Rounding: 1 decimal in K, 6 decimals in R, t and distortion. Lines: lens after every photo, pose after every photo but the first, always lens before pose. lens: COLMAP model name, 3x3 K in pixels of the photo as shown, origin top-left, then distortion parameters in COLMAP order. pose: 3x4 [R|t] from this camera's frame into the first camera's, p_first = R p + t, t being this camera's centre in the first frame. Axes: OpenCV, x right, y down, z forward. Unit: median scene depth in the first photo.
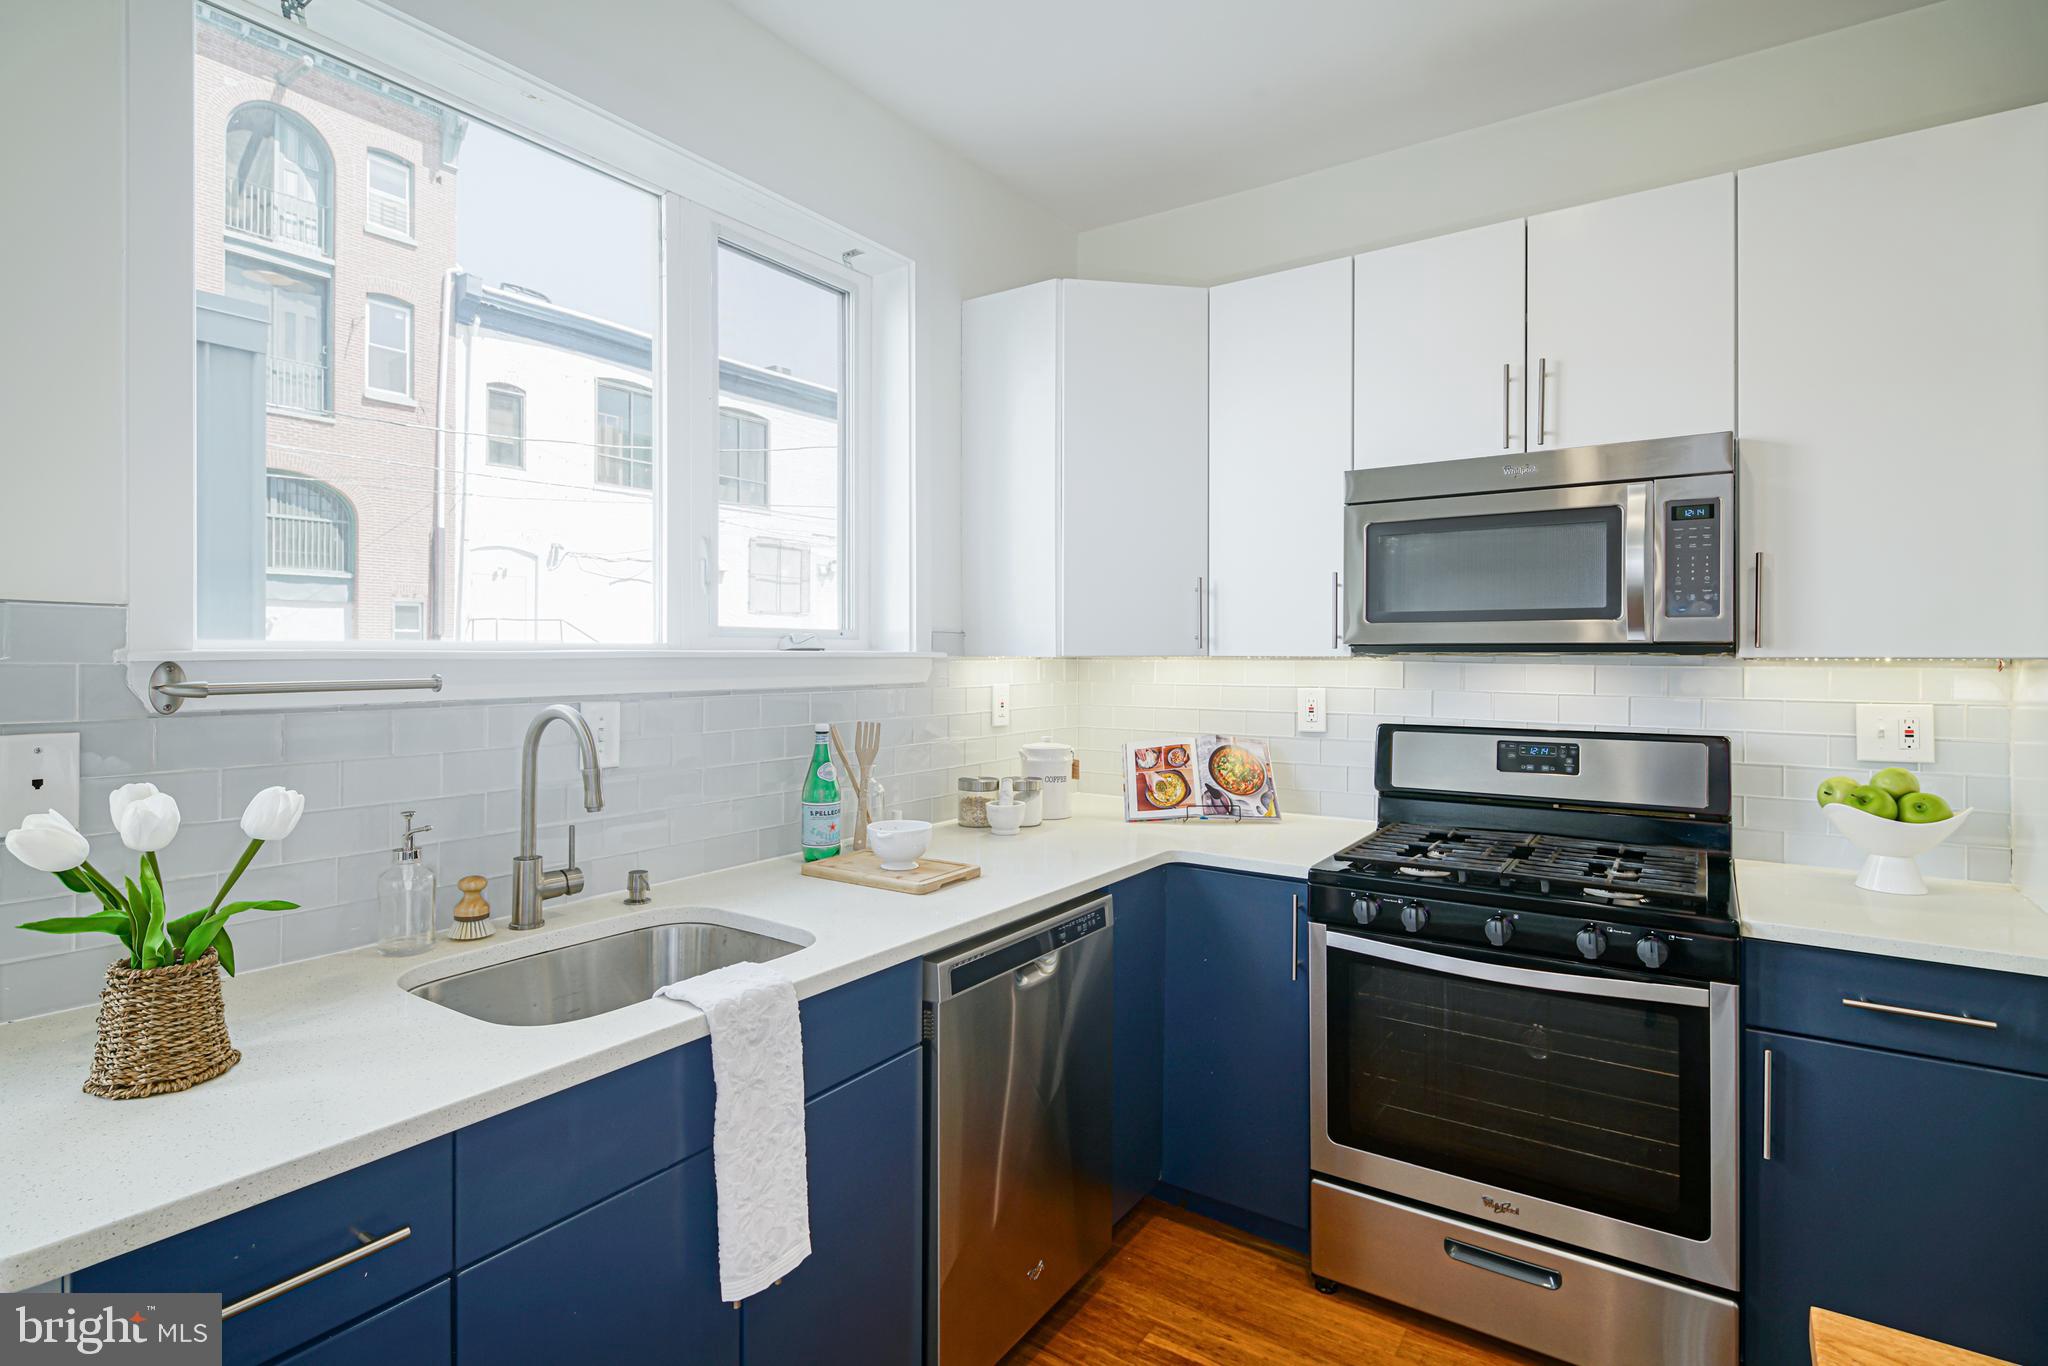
lens RADIAL K [[1005.5, 0, 1029.1], [0, 1005.5, 651.6], [0, 0, 1]] dist [-0.000281, -0.000082]
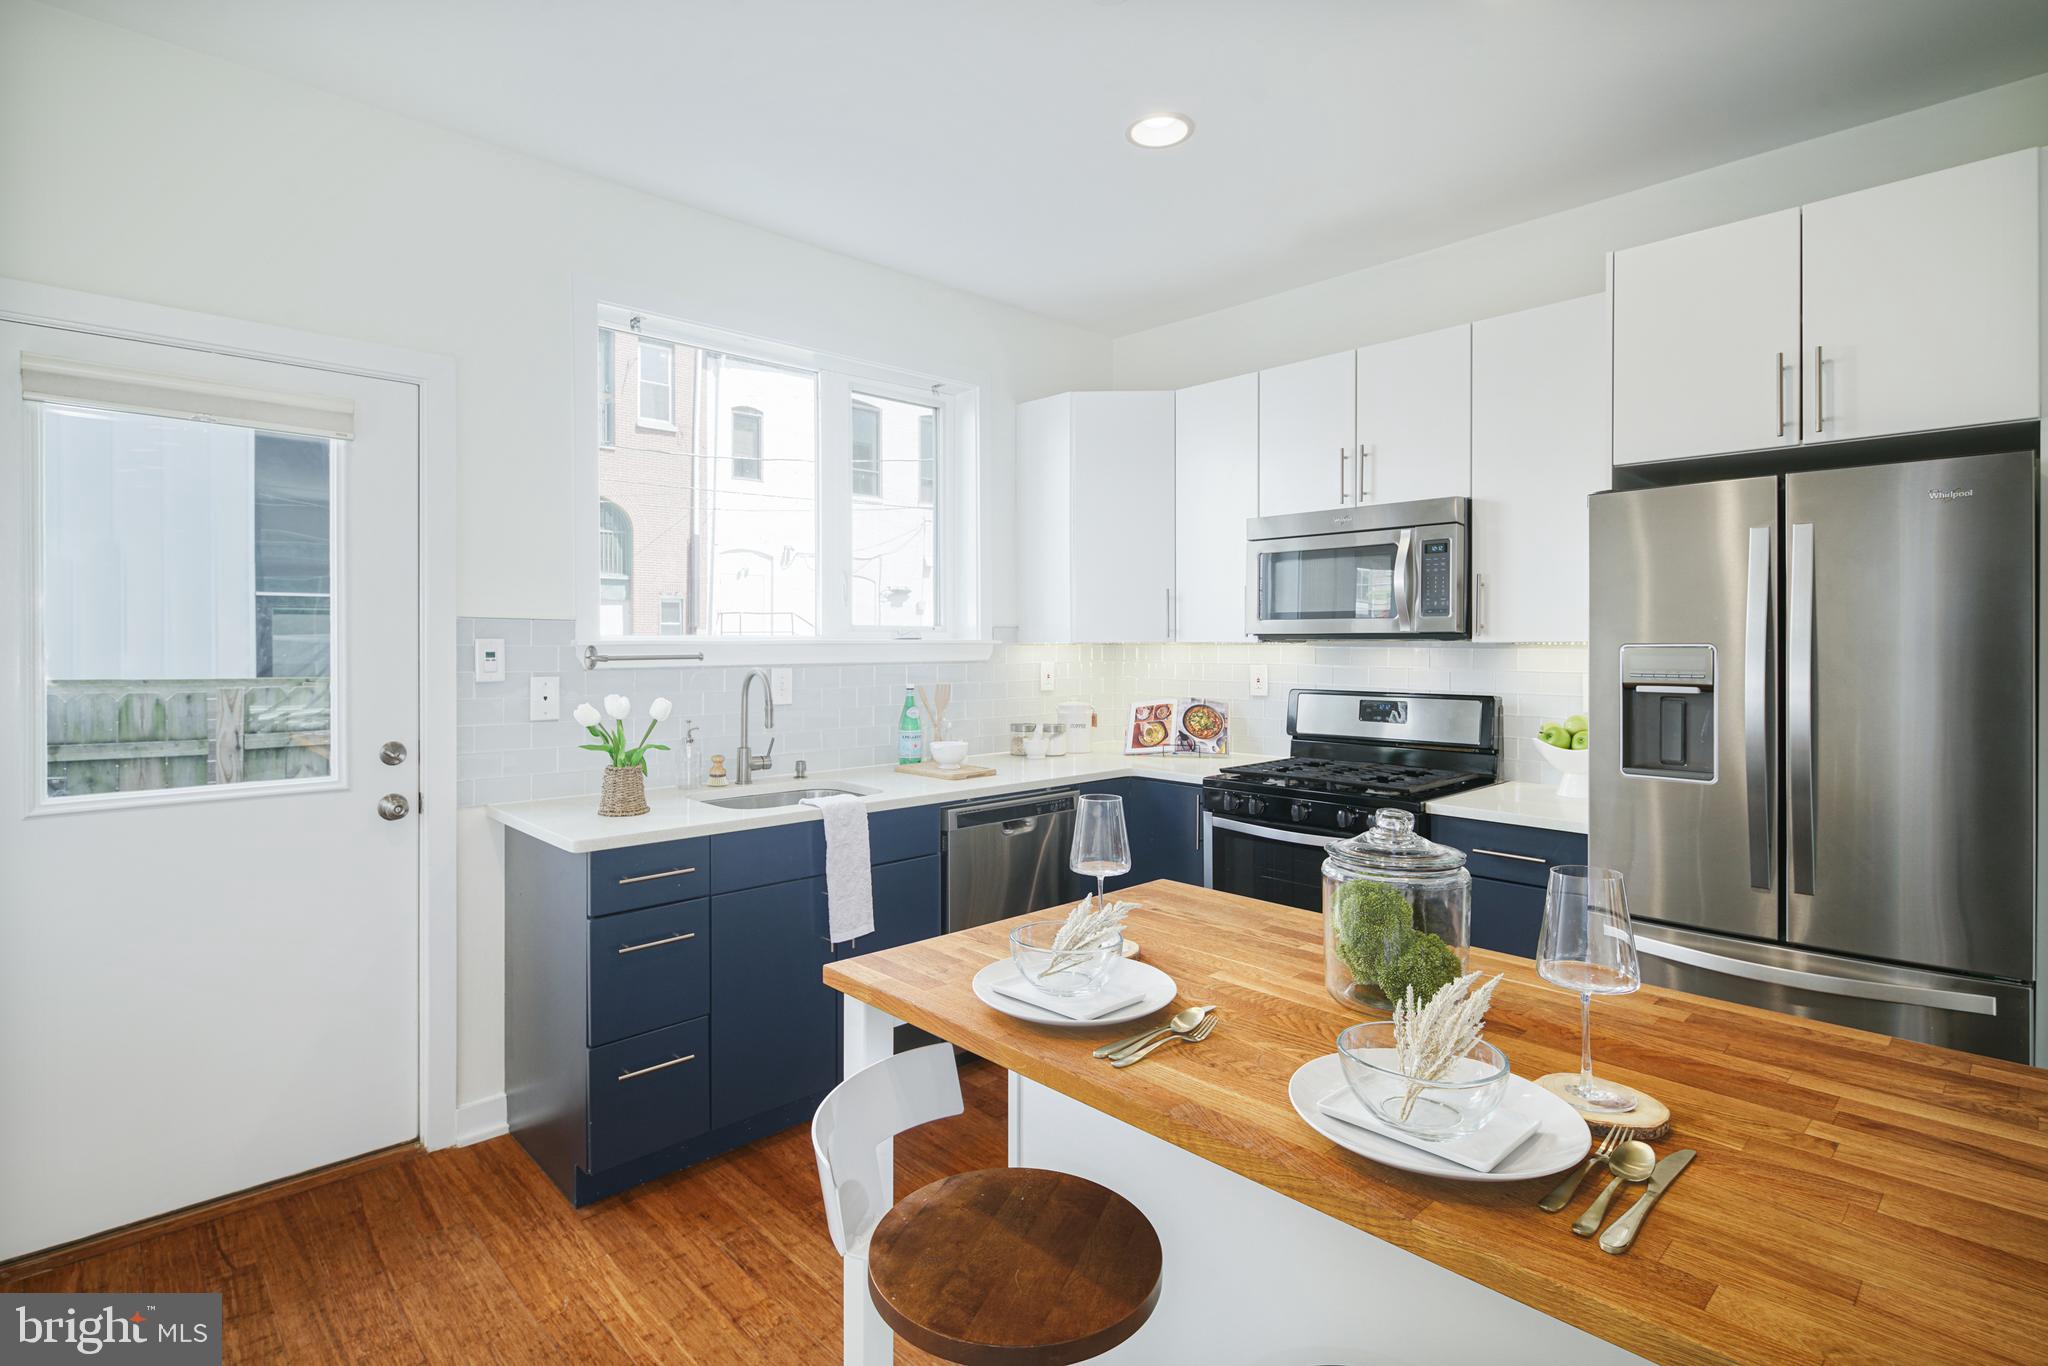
lens RADIAL K [[1039.9, 0, 1019.9], [0, 1039.9, 644.3], [0, 0, 1]] dist [0.002381, -0.000378]
pose [[0.974394, -0.001790, -0.224839, 0.304627], [0.002656, 0.999990, 0.003549, 0.001191], [0.224830, -0.004055, 0.974389, -0.538793]]
